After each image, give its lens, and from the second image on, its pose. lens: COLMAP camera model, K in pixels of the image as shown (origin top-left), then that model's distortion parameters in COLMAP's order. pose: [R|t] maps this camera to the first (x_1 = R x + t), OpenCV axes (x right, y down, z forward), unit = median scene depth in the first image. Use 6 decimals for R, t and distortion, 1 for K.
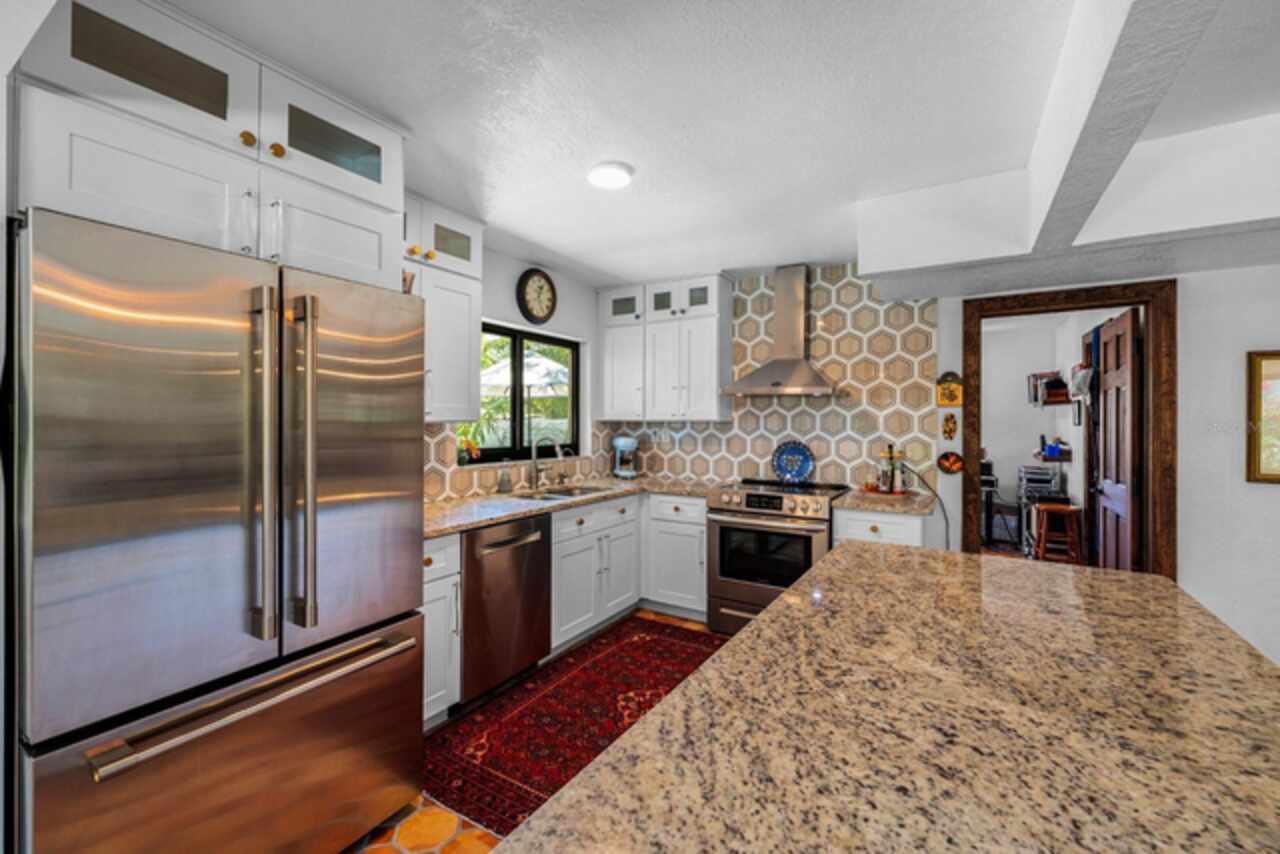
lens RADIAL K [[524.2, 0, 636.2], [0, 524.2, 422.0], [0, 0, 1]] dist [0.001506, 0.000022]
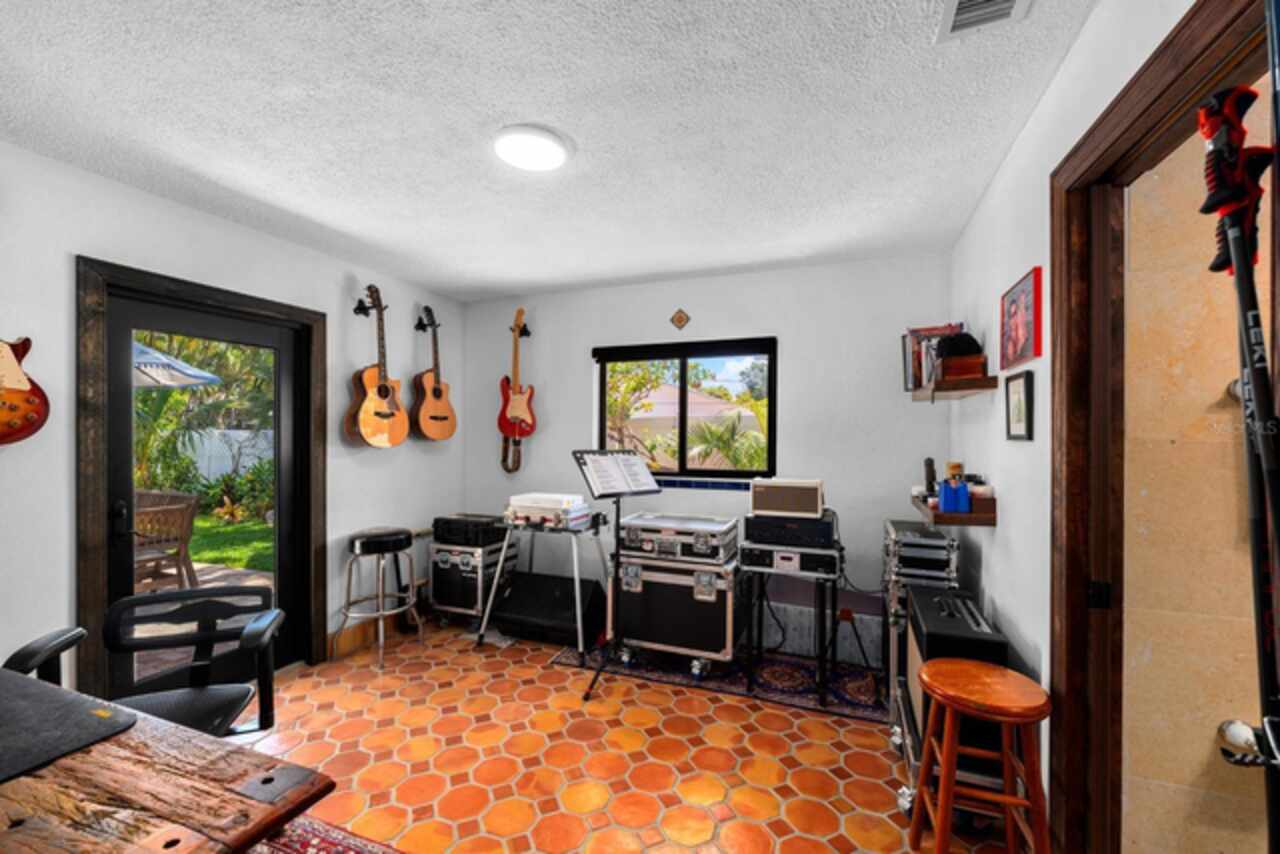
lens RADIAL K [[524.2, 0, 642.4], [0, 524.2, 435.8], [0, 0, 1]] dist [0.001506, 0.000022]
pose [[0.981852, 0.002877, 0.189627, 0.444179], [-0.004428, 0.999960, 0.007756, 0.001814], [-0.189597, -0.008455, 0.981826, 0.603162]]
